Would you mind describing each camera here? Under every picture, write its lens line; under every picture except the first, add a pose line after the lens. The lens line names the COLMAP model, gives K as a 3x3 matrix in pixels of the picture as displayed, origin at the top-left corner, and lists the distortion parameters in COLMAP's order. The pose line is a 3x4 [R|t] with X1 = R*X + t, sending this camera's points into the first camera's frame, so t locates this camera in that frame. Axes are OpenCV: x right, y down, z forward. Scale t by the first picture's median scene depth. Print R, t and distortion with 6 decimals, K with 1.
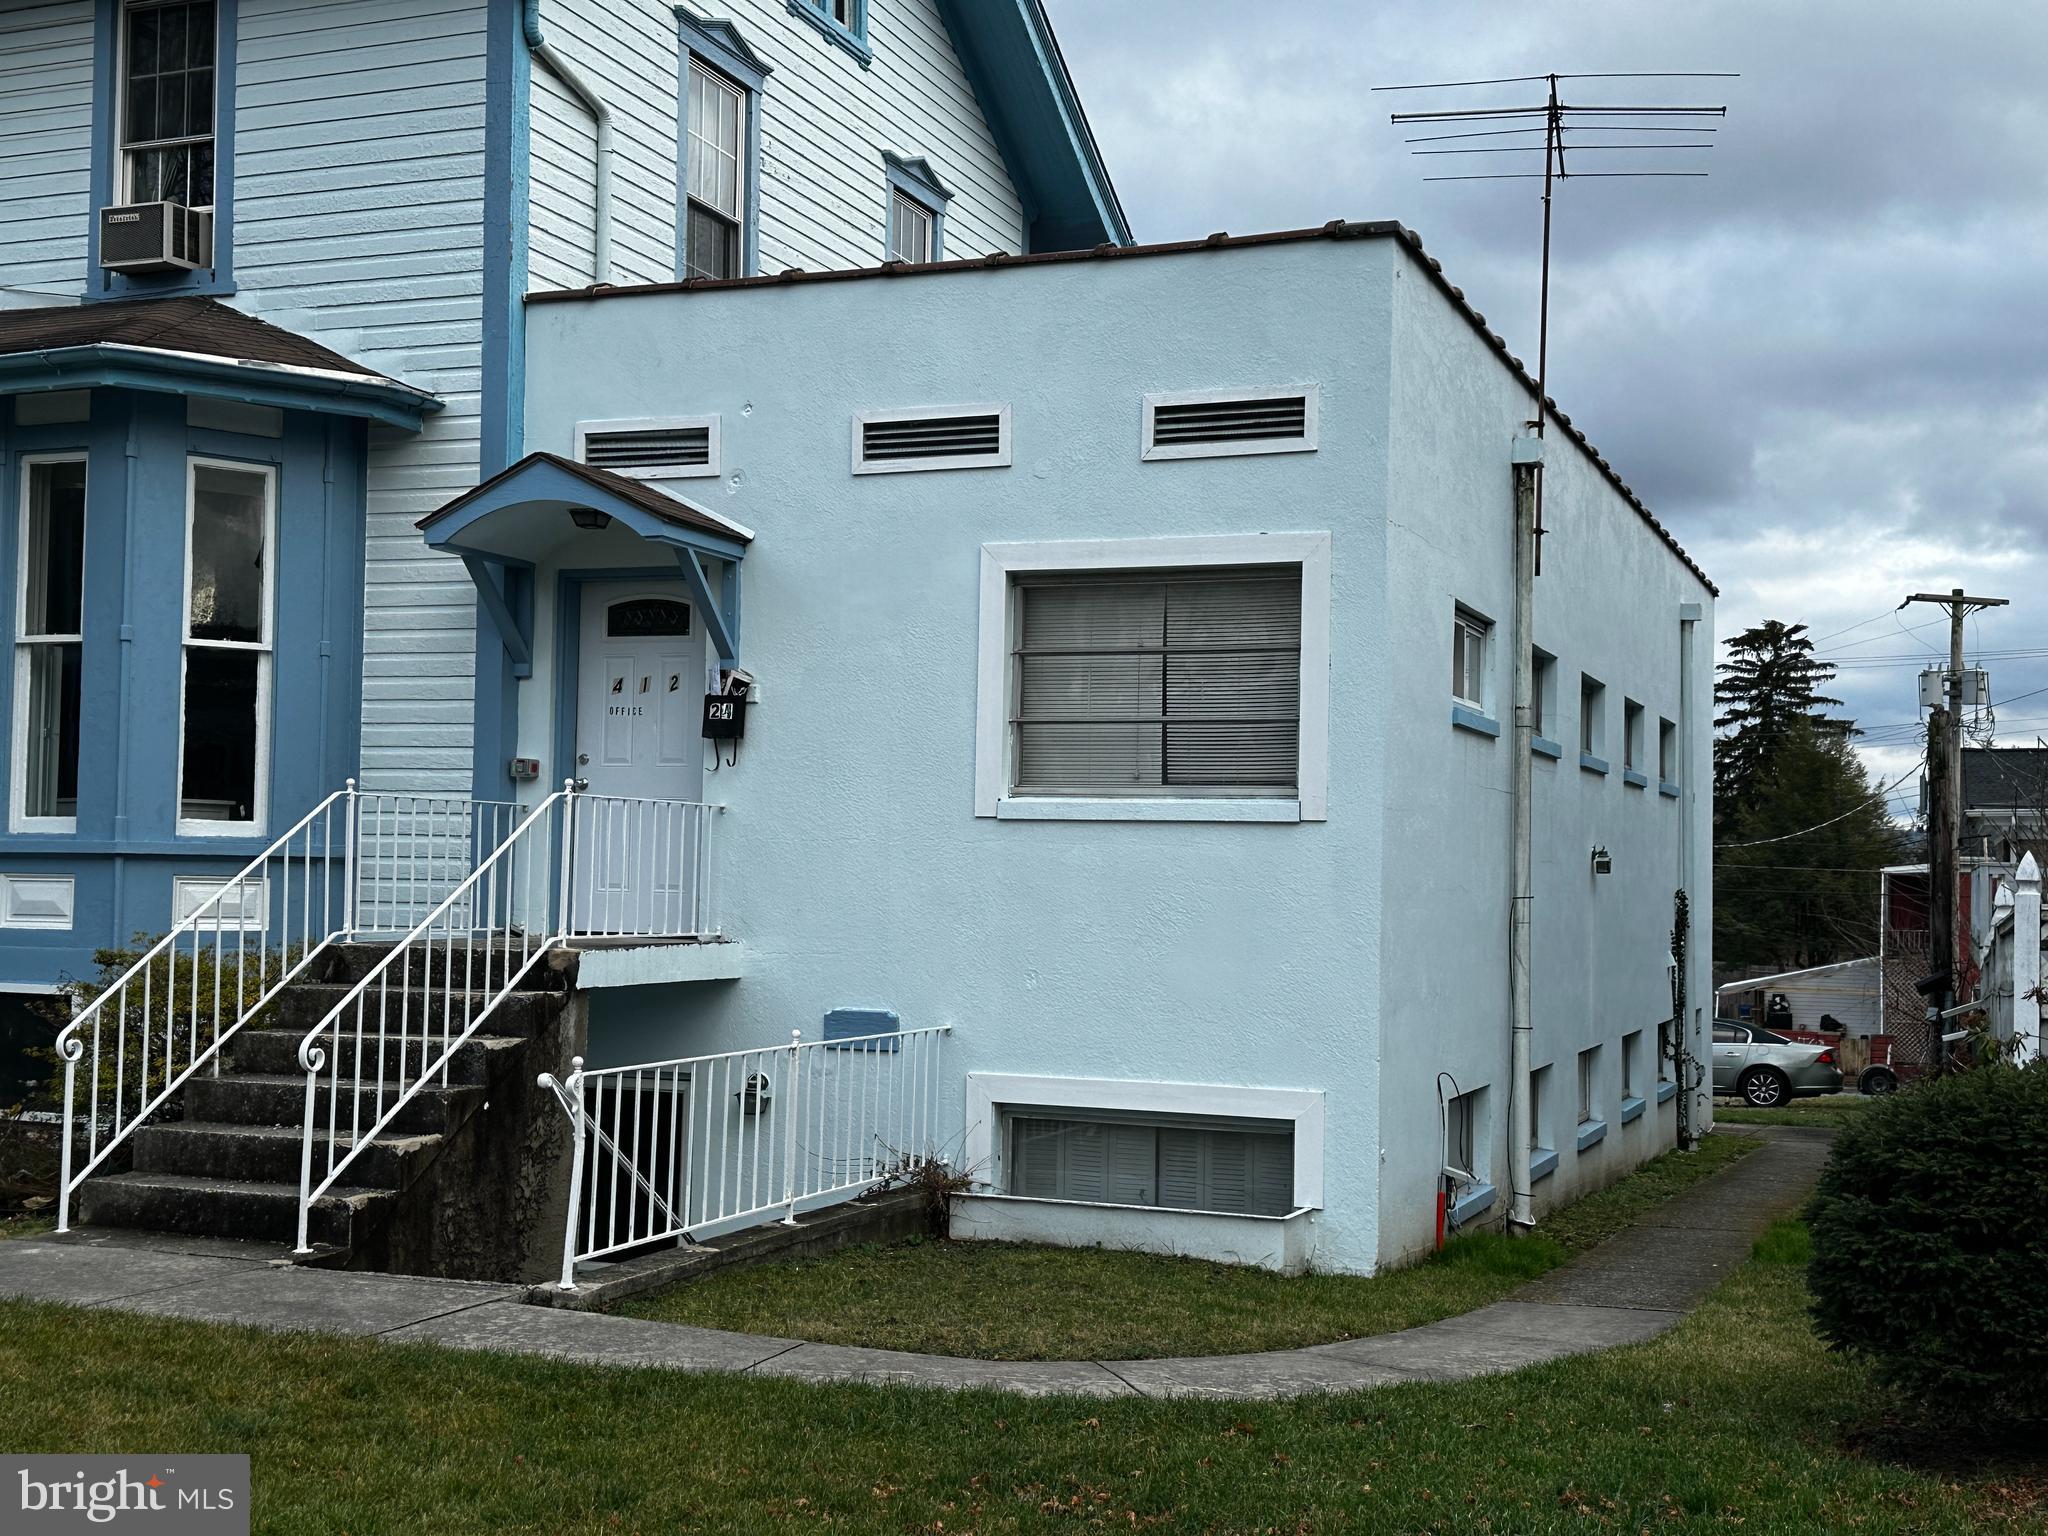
lens RADIAL K [[2380.9, 0, 1025.4], [0, 2380.9, 779.3], [0, 0, 1]] dist [0.103898, 0.000000]
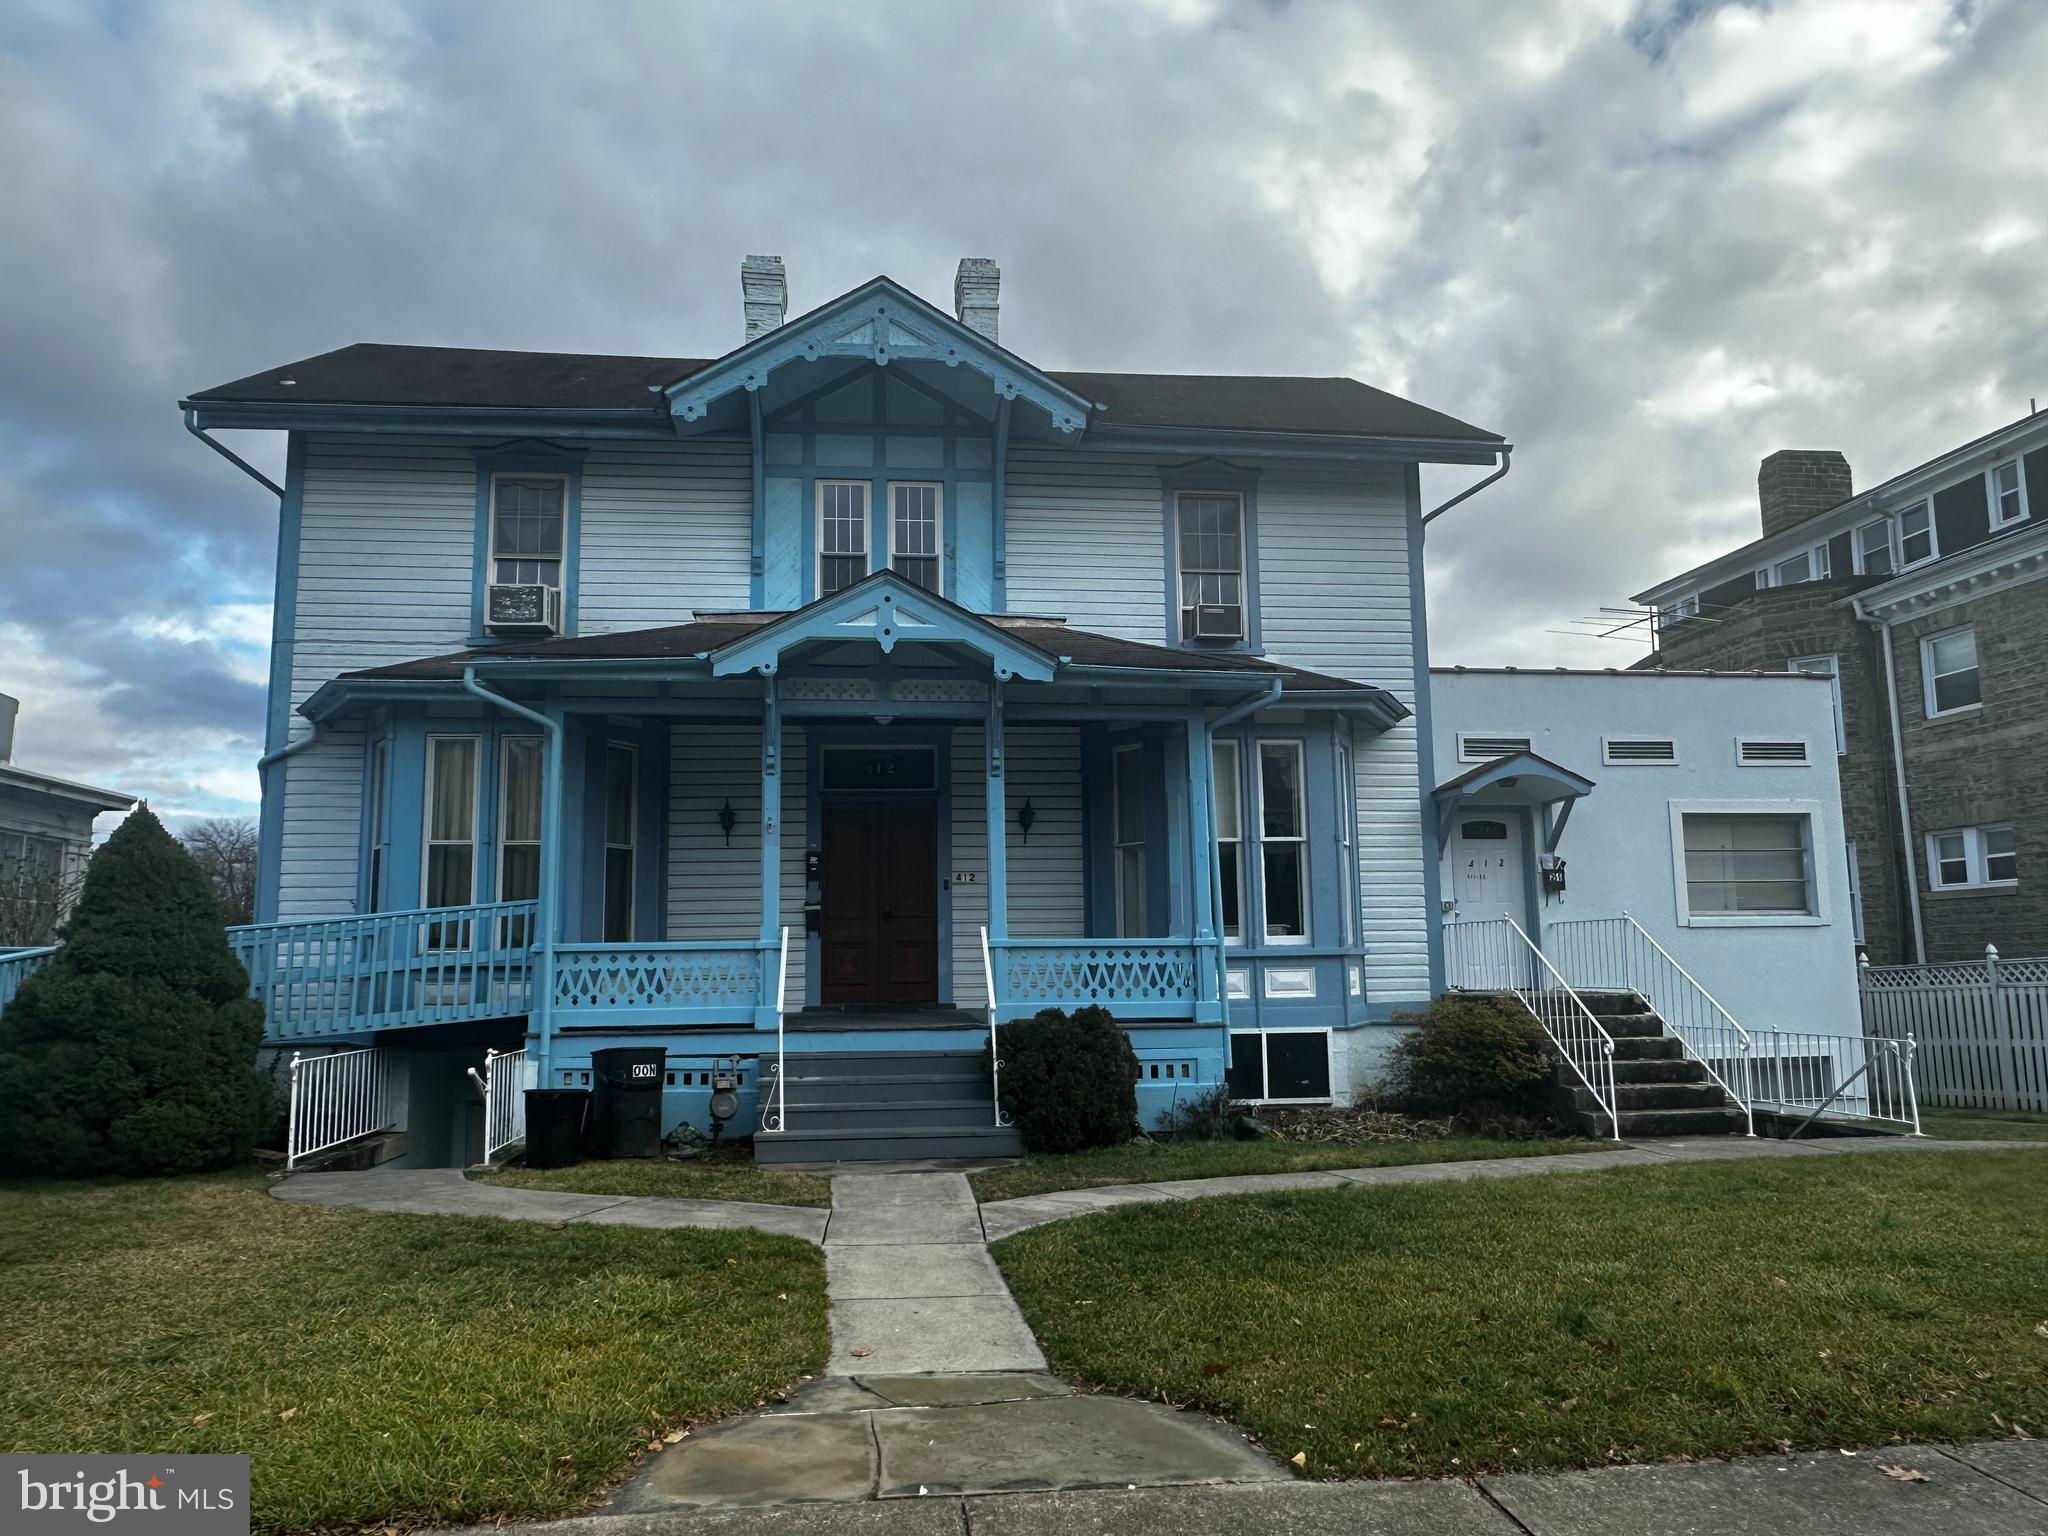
lens RADIAL K [[1428.4, 0, 1024.4], [0, 1428.4, 765.2], [0, 0, 1]] dist [0.000274, 0.003828]
pose [[0.872116, 0.035548, 0.488007, -1.111890], [0.011015, 0.995678, -0.092213, -0.015728], [-0.489176, 0.085796, 0.867955, 0.144507]]
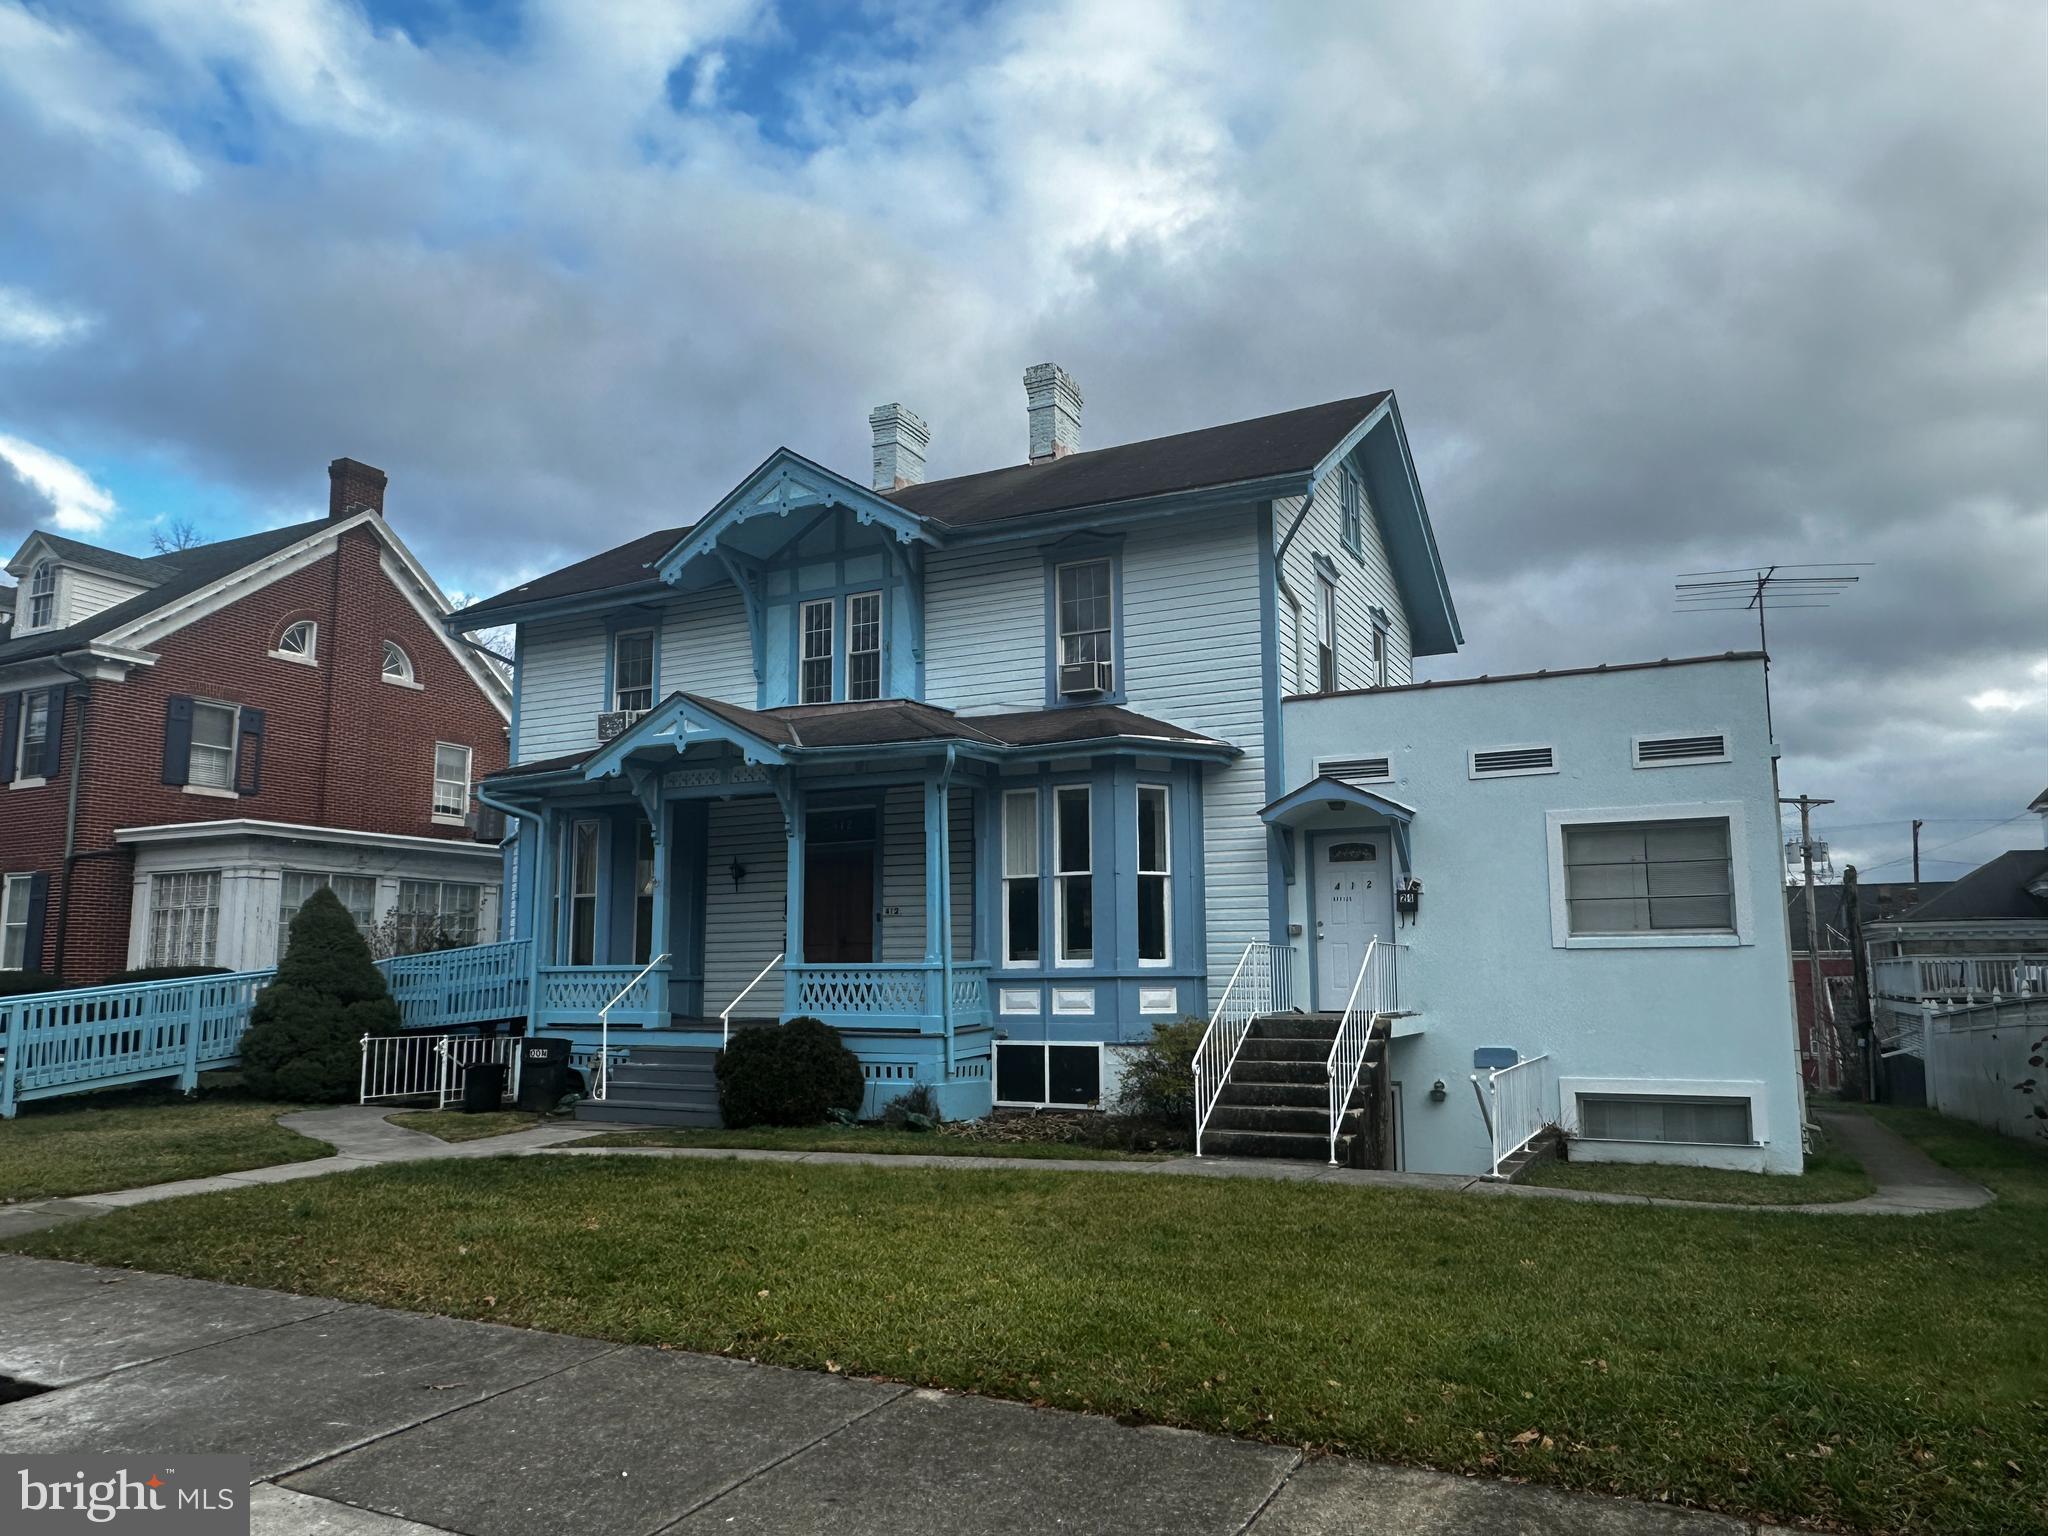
lens RADIAL K [[1428.4, 0, 1024.7], [0, 1428.4, 765.7], [0, 0, 1]] dist [0.000274, 0.003828]
pose [[0.996075, -0.038159, -0.079871, -0.342687], [0.029316, 0.993598, -0.109103, -0.017255], [0.083522, 0.106333, 0.990816, -0.231374]]
